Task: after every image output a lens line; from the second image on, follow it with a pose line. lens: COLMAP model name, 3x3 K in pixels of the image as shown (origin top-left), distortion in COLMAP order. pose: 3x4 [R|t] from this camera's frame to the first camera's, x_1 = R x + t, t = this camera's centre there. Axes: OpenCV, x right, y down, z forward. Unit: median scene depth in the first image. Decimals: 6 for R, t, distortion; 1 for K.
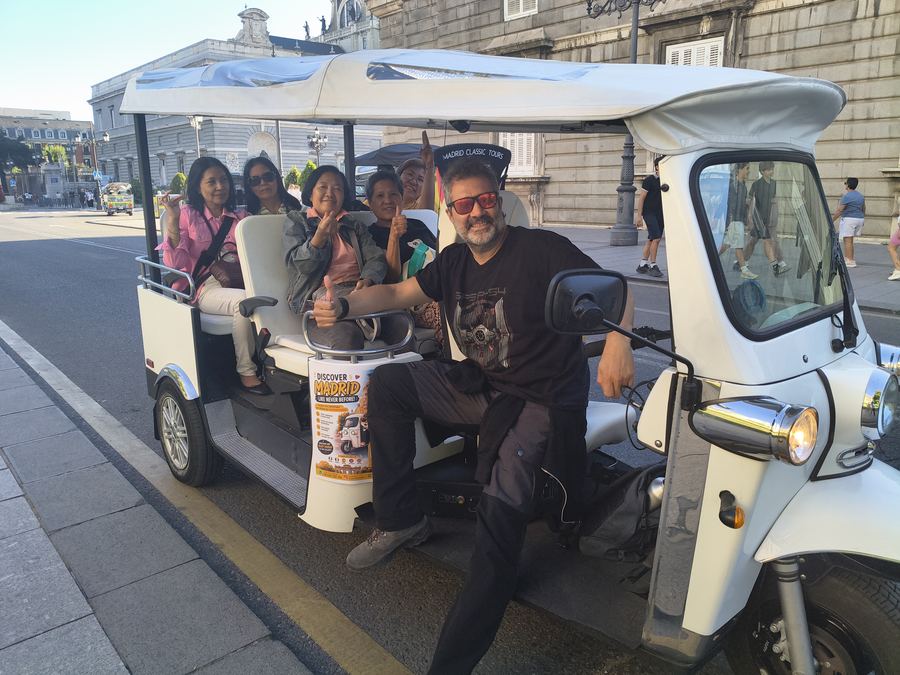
lens RADIAL K [[684.0, 0, 454.4], [0, 684.0, 329.6], [0, 0, 1]] dist [0.005880, -0.021914]
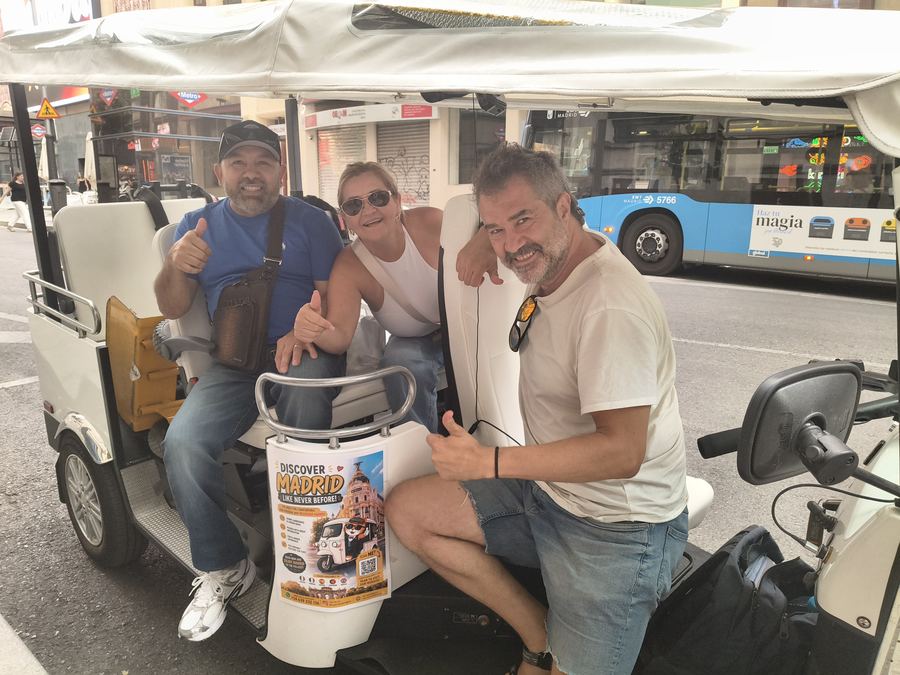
lens RADIAL K [[684.0, 0, 451.2], [0, 684.0, 339.8], [0, 0, 1]] dist [0.005880, -0.021914]
pose [[0.996179, -0.024746, 0.083761, -0.081253], [0.021038, 0.998771, 0.044871, -0.085786], [-0.084769, -0.042937, 0.995475, 0.295677]]
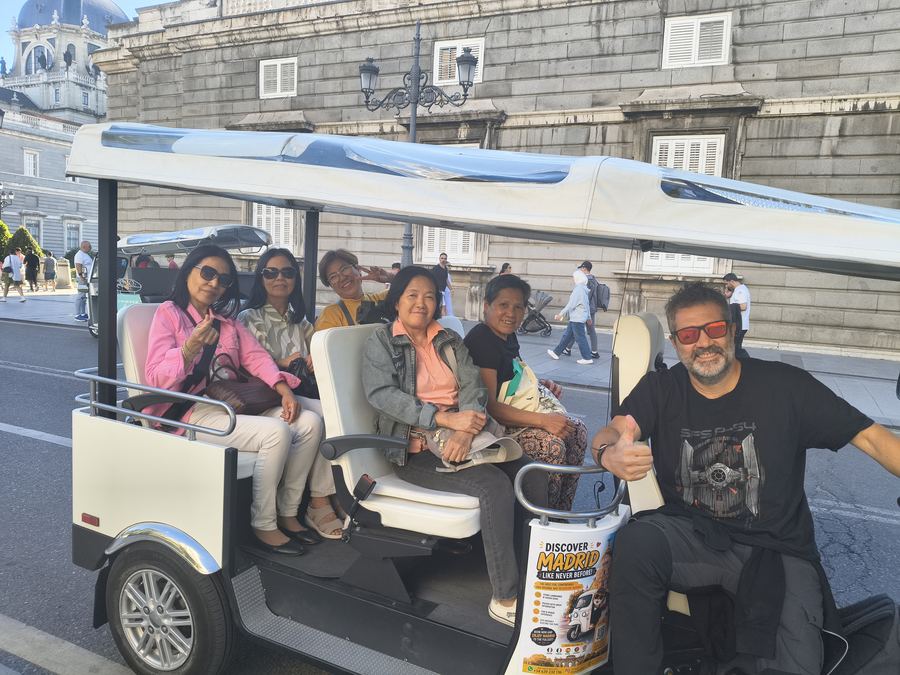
lens RADIAL K [[684.0, 0, 441.7], [0, 684.0, 343.2], [0, 0, 1]] dist [0.005880, -0.021914]
pose [[0.919962, 0.011073, 0.391851, -0.609480], [0.024841, 0.995945, -0.086465, -0.099118], [-0.391219, 0.089278, 0.915957, 0.294771]]
